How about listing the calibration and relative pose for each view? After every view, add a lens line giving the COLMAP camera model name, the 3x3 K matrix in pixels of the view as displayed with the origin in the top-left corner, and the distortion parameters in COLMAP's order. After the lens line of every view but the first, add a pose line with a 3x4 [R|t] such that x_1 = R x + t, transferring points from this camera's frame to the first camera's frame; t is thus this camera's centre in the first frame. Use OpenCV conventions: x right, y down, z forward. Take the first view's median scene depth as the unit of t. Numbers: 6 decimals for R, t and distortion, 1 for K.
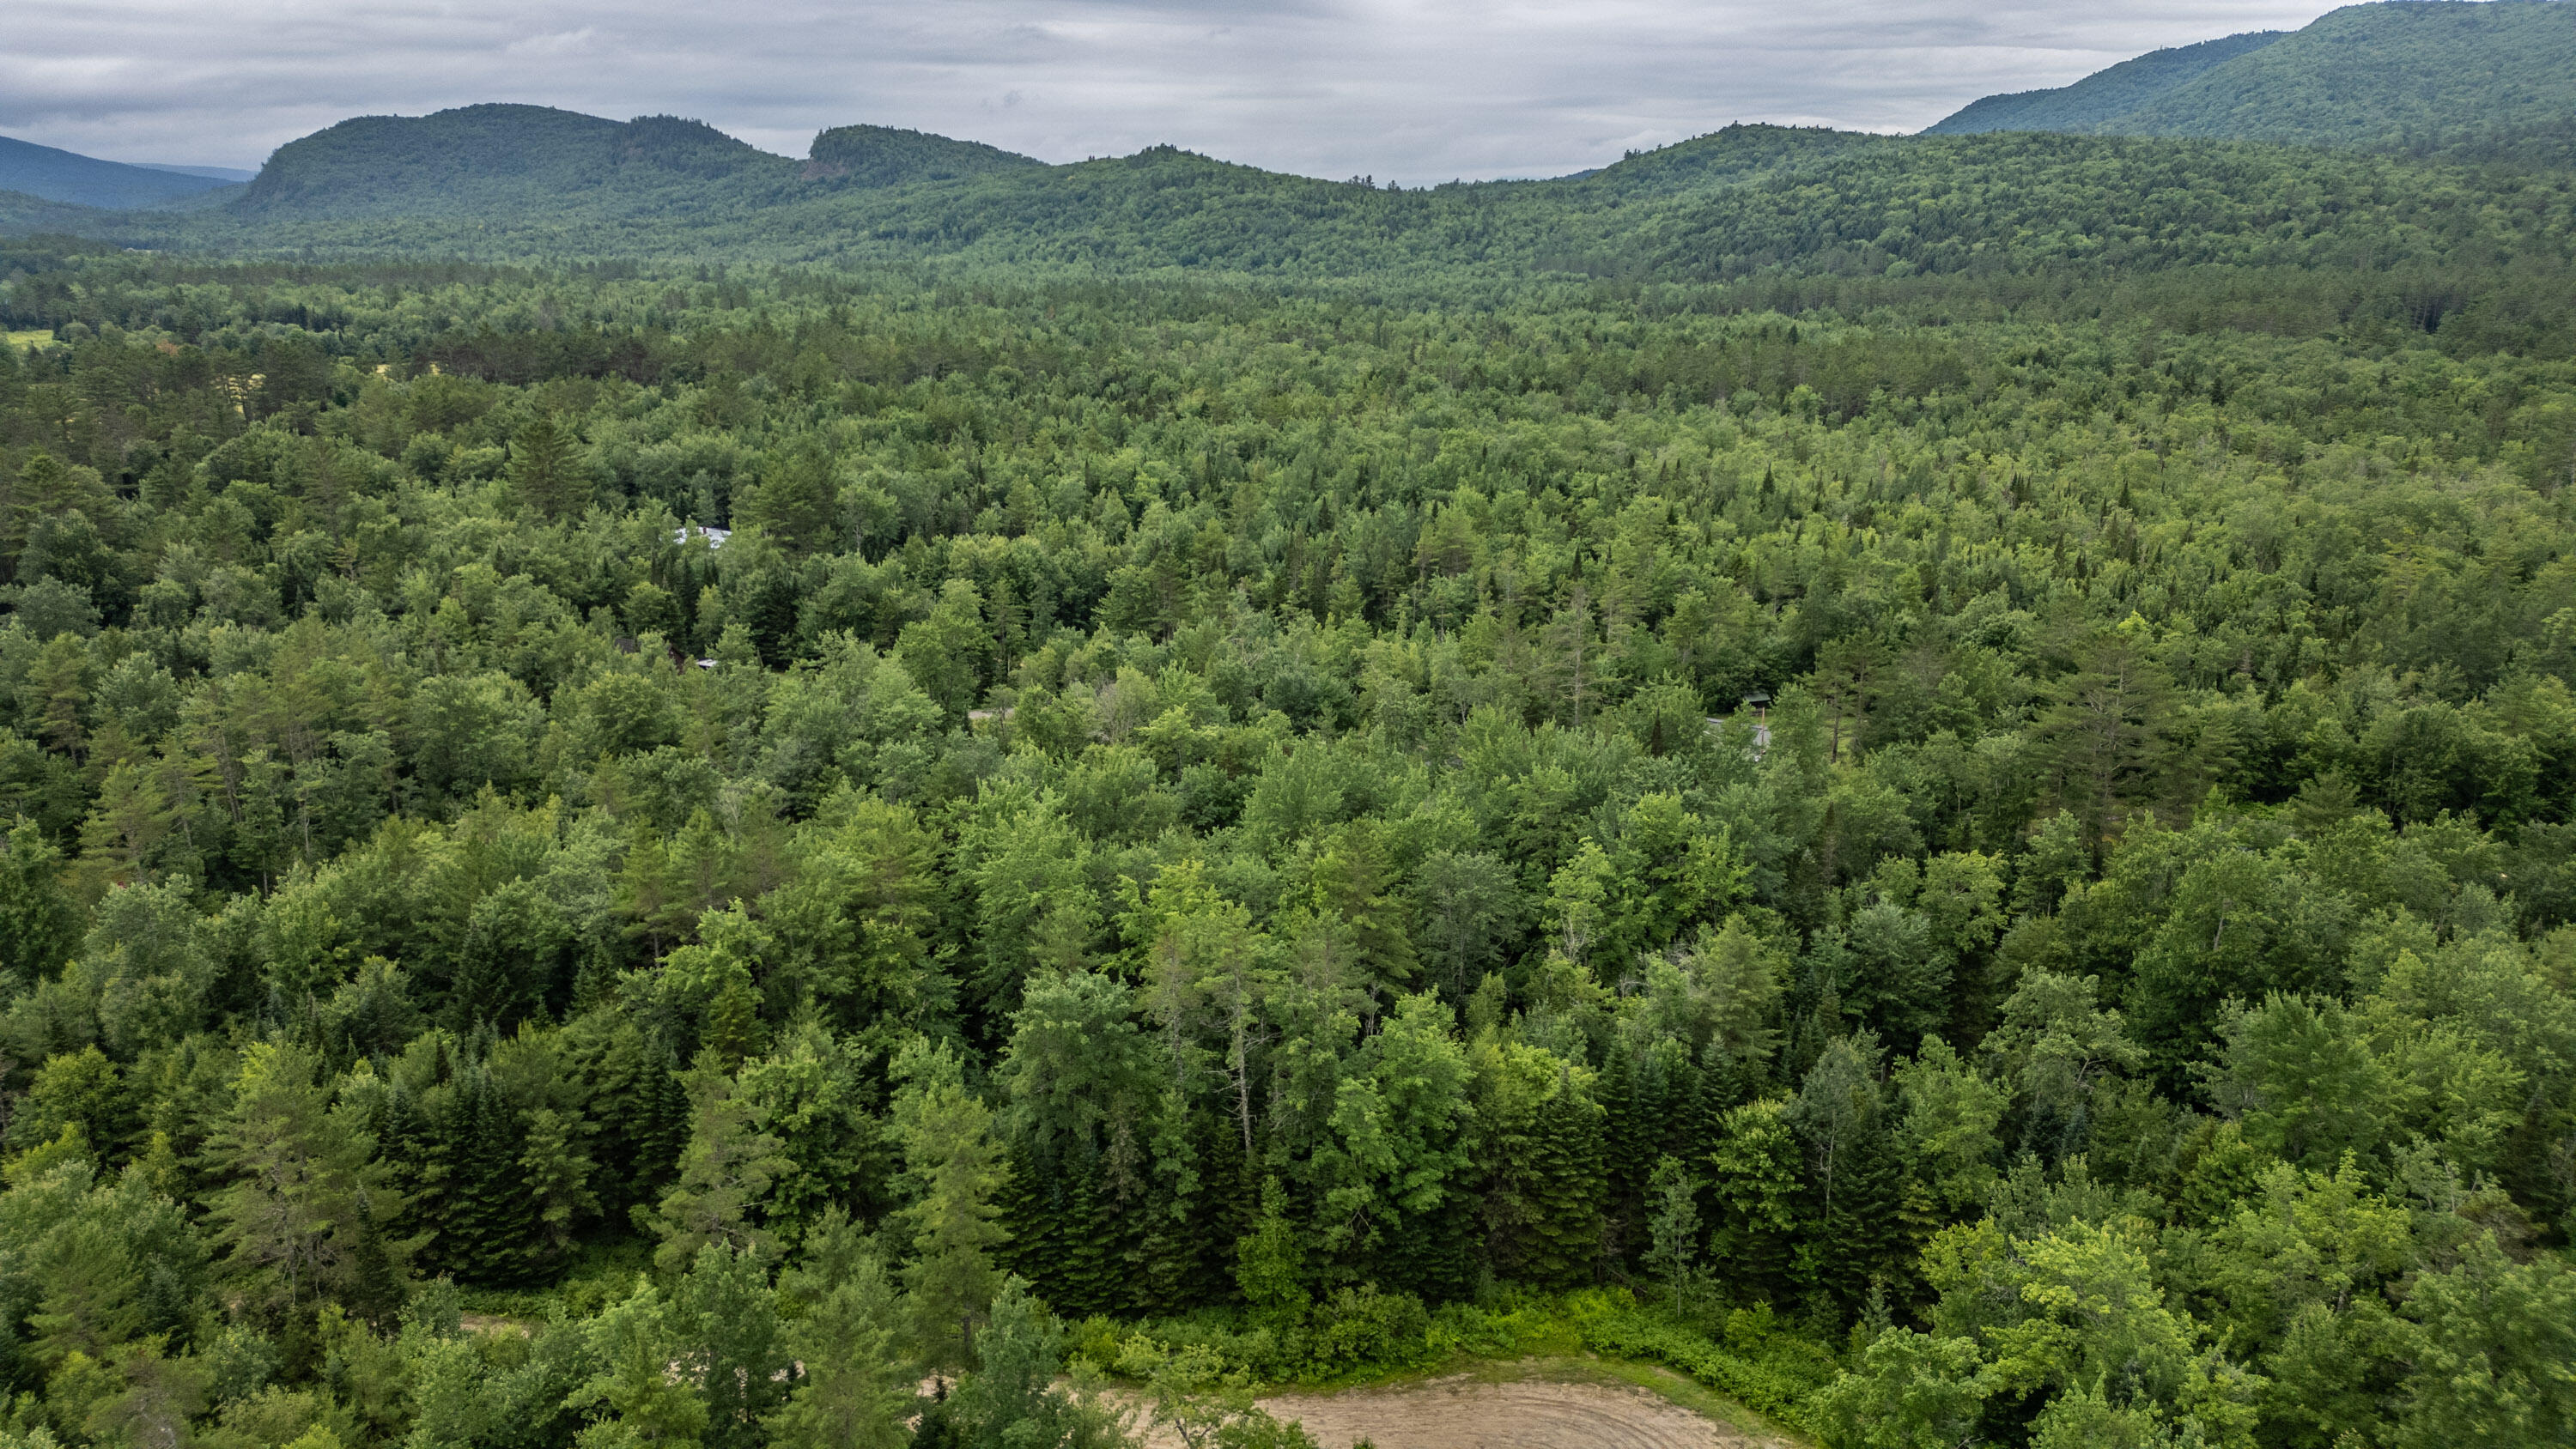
lens RADIAL K [[1791.7, 0, 1285.3], [0, 1791.7, 725.9], [0, 0, 1]] dist [0.075491, -0.067797]
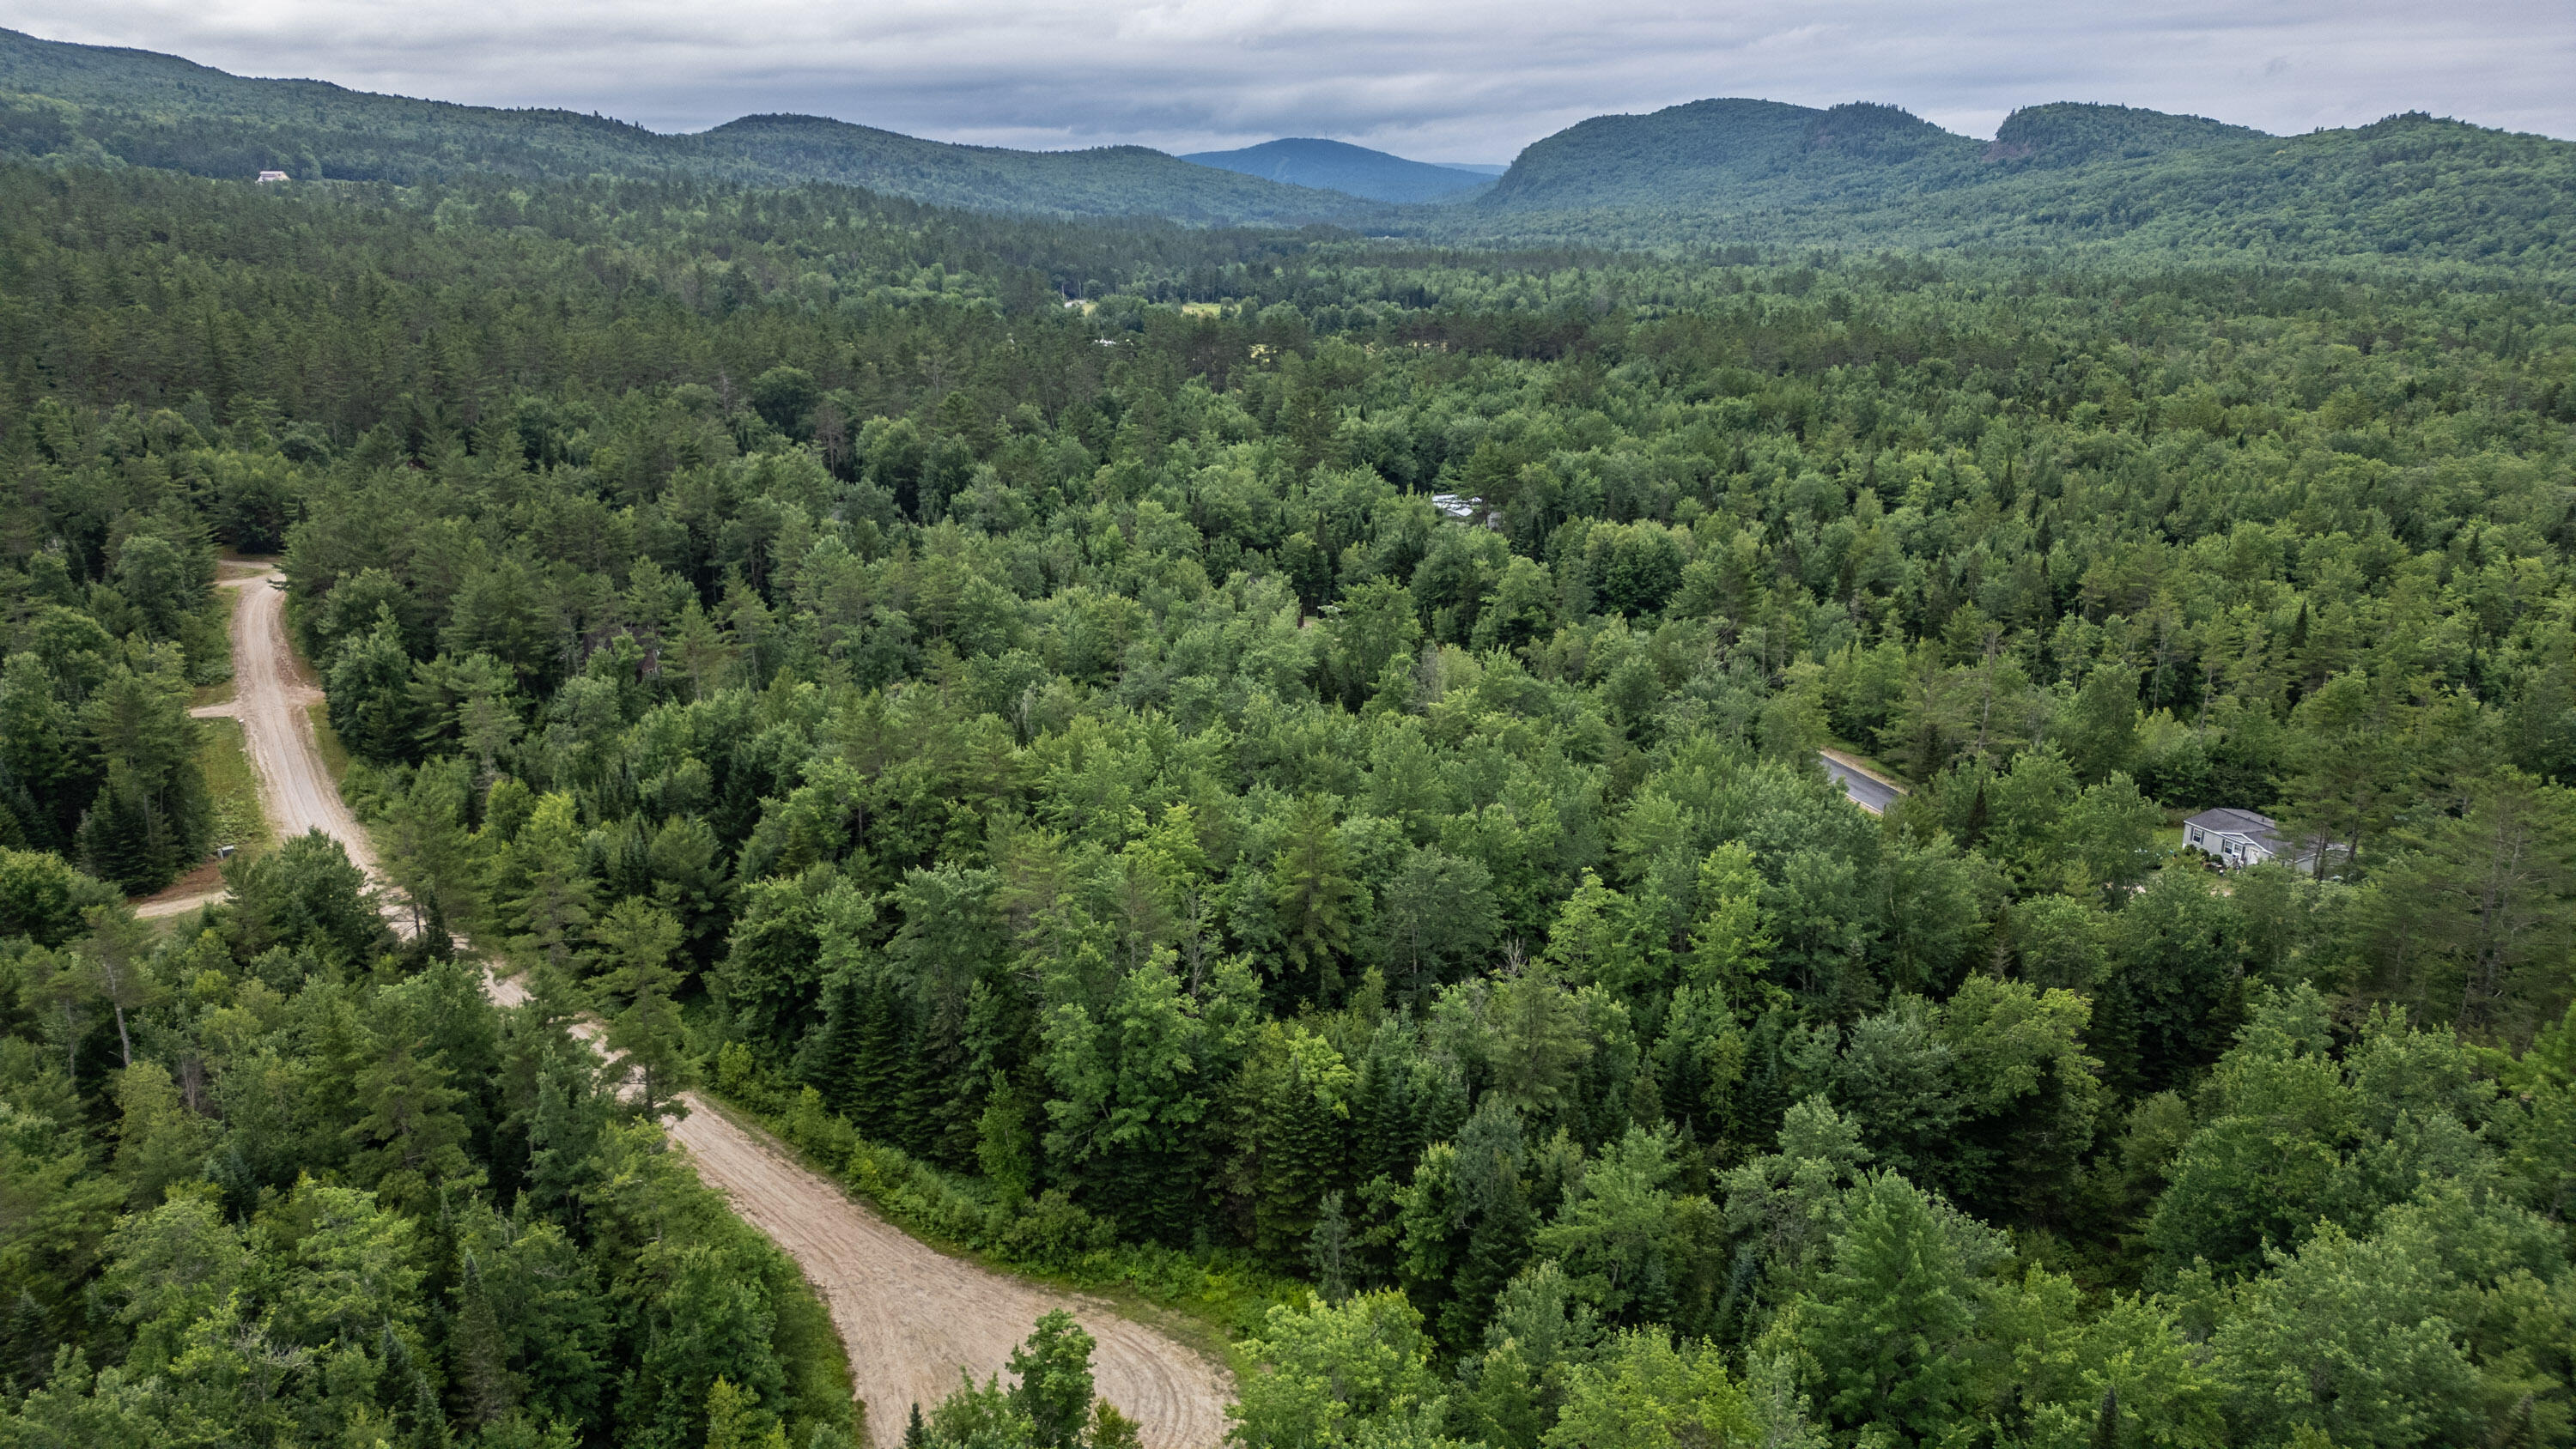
lens RADIAL K [[1791.7, 0, 1288.8], [0, 1791.7, 719.5], [0, 0, 1]] dist [0.075491, -0.067797]
pose [[0.811738, 0.160930, -0.561412, 0.052124], [-0.158667, 0.985898, 0.053197, -0.003764], [0.562056, 0.045896, 0.825825, 0.011849]]
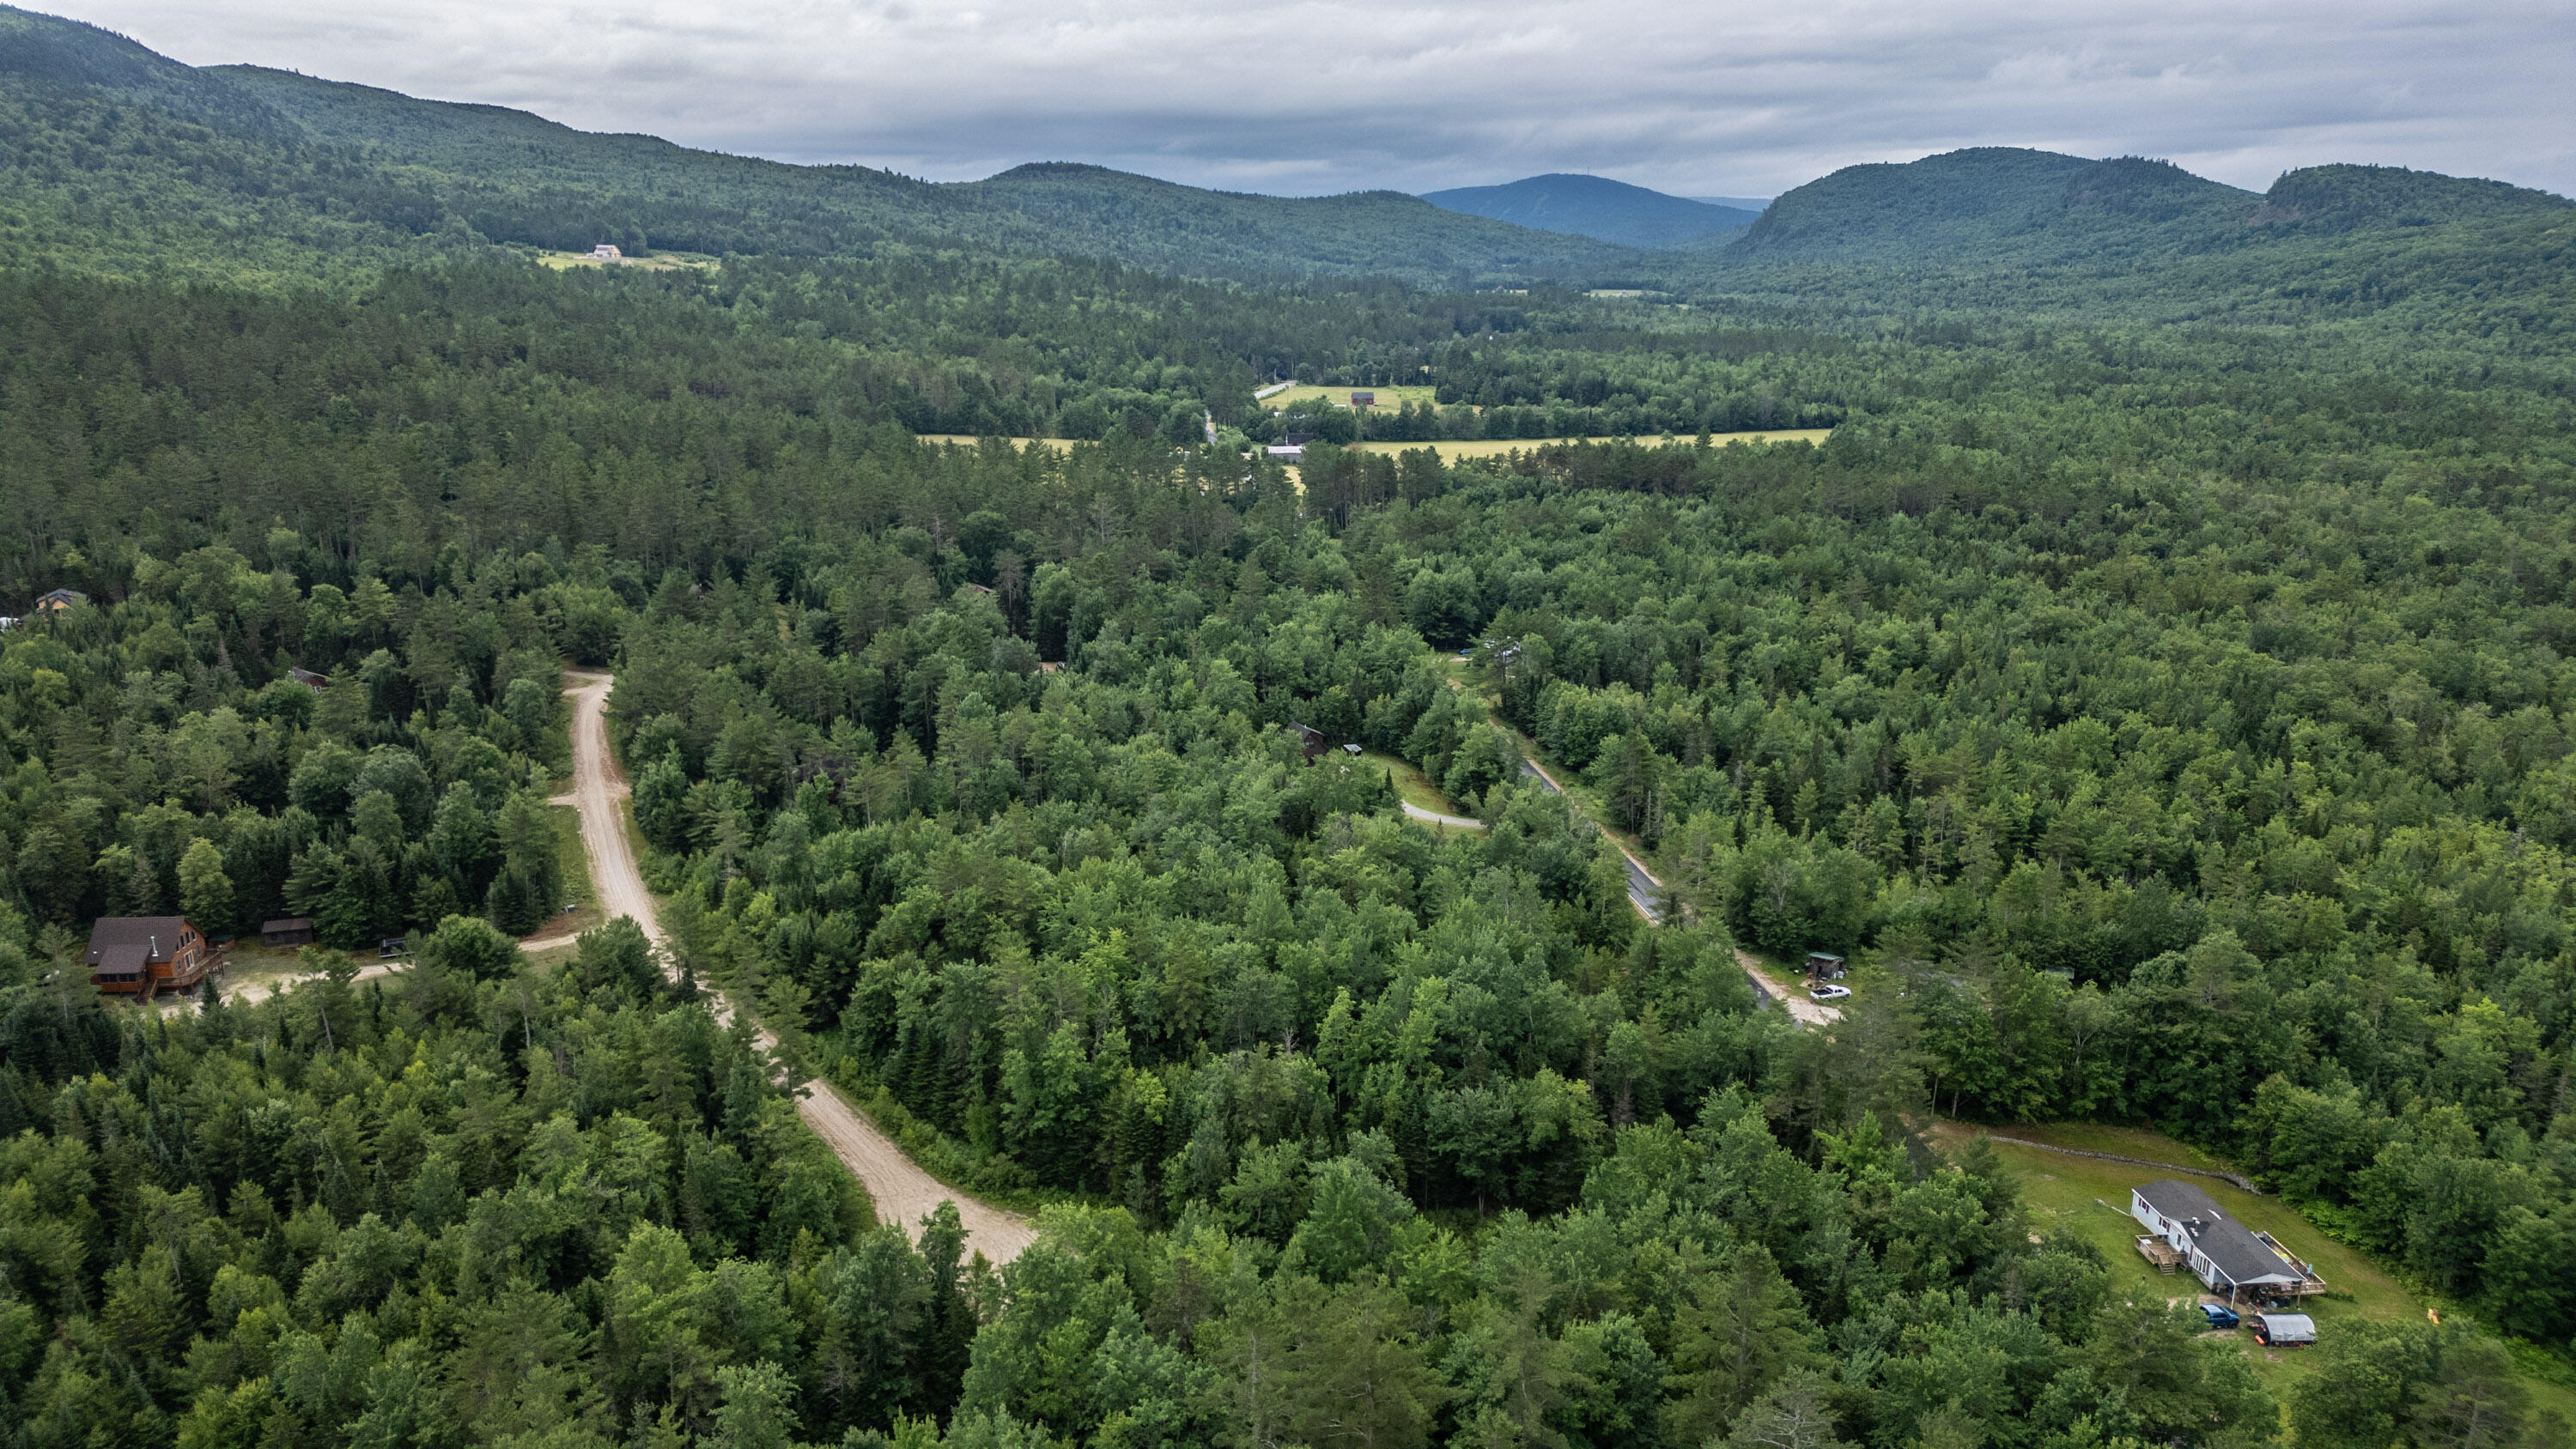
lens RADIAL K [[1791.7, 0, 1290.5], [0, 1791.7, 703.0], [0, 0, 1]] dist [0.075491, -0.067797]
pose [[0.722572, 0.182425, -0.666791, 0.106716], [-0.197552, 0.978820, 0.053713, -0.024156], [0.662467, 0.092915, 0.743306, -0.021135]]
